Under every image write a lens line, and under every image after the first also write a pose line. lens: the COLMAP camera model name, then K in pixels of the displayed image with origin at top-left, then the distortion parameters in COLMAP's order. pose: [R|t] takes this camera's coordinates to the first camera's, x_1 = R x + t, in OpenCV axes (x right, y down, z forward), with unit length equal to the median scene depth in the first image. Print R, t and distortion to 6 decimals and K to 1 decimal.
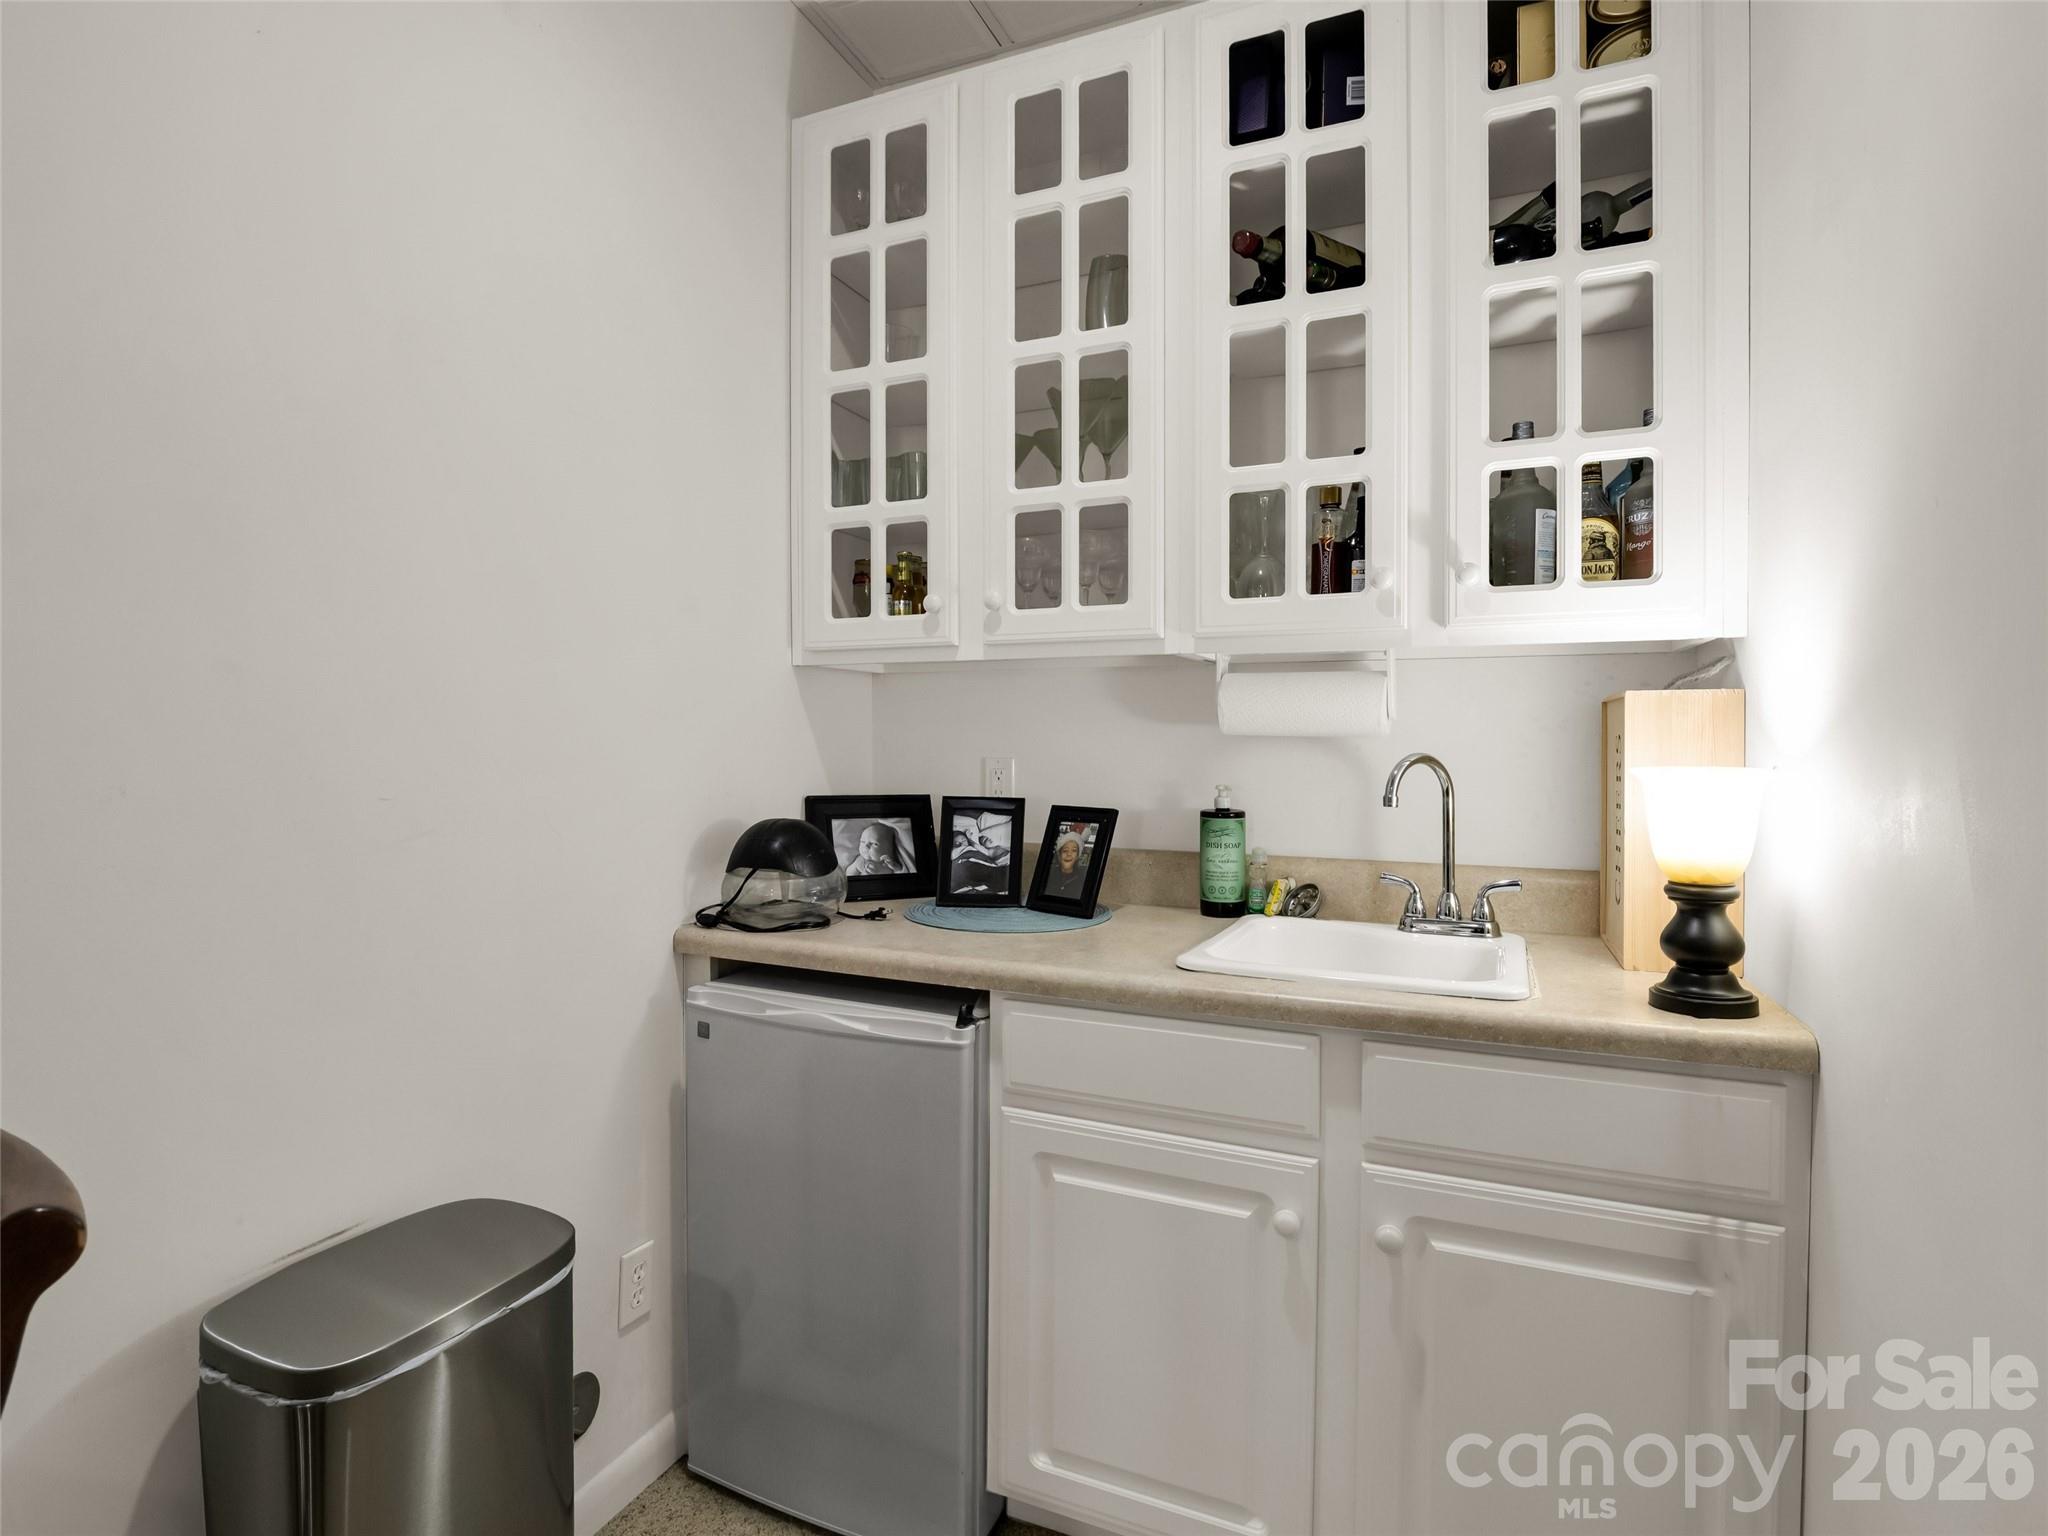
lens RADIAL K [[1019.6, 0, 1027.1], [0, 1019.6, 746.6], [0, 0, 1]] dist [-0.002560, -0.005171]
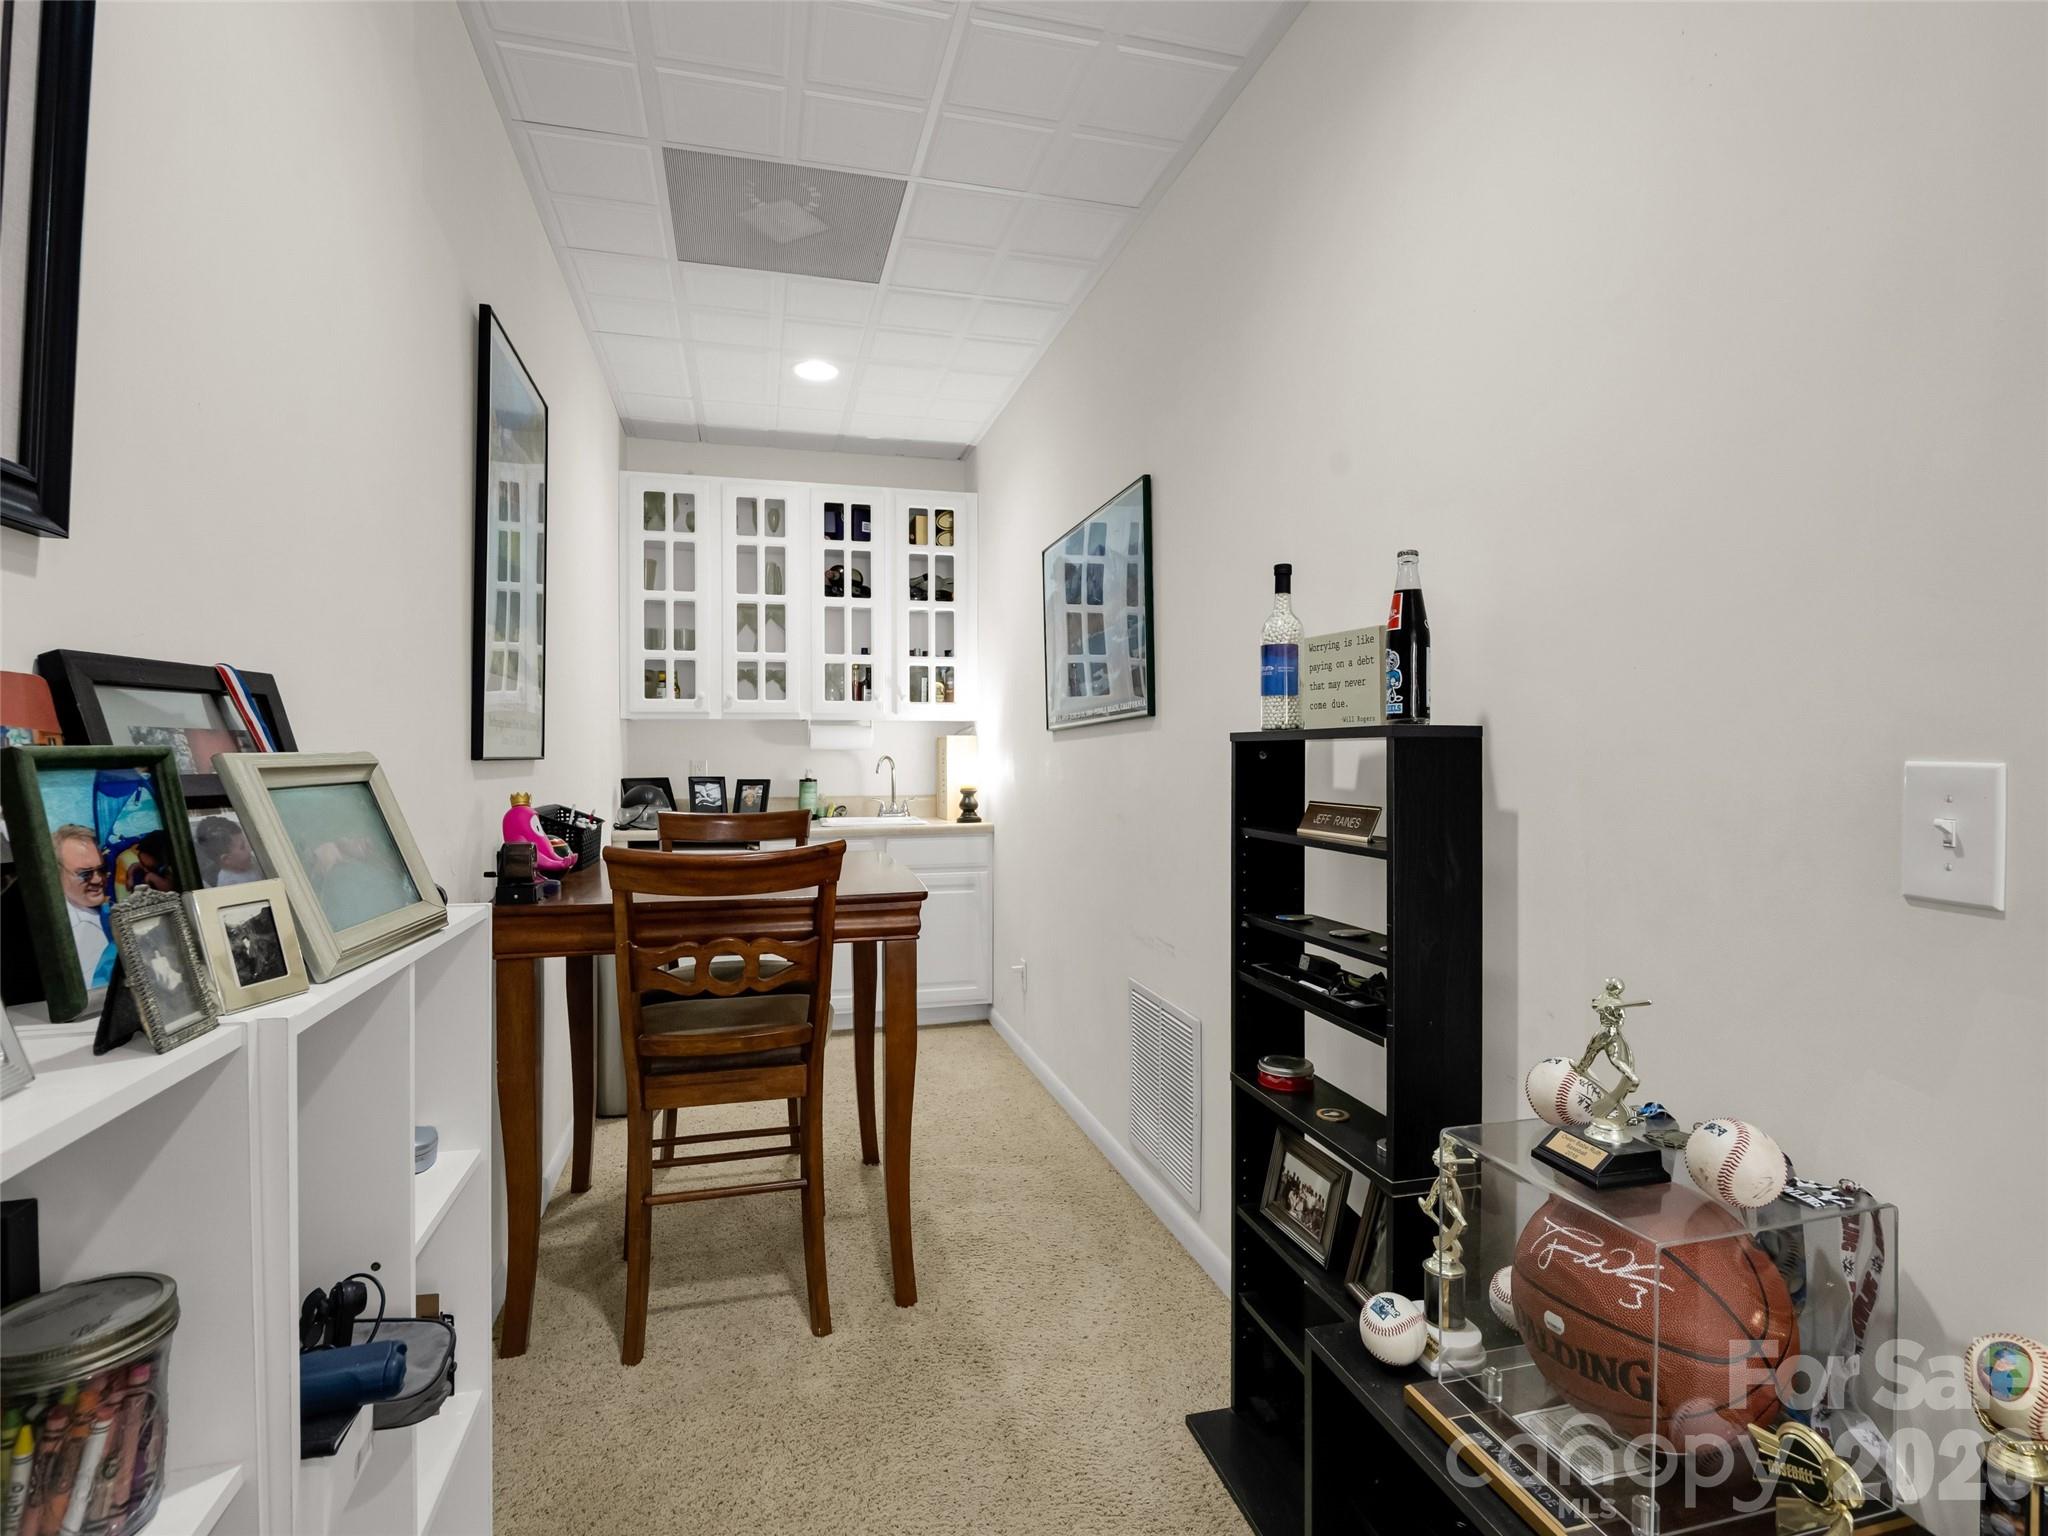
lens RADIAL K [[1019.6, 0, 1027.1], [0, 1019.6, 746.6], [0, 0, 1]] dist [-0.002560, -0.005171]
pose [[0.782584, -0.005567, 0.622520, -1.123167], [0.008150, 0.999966, -0.001302, -0.011666], [-0.622491, 0.006092, 0.782603, -1.549566]]
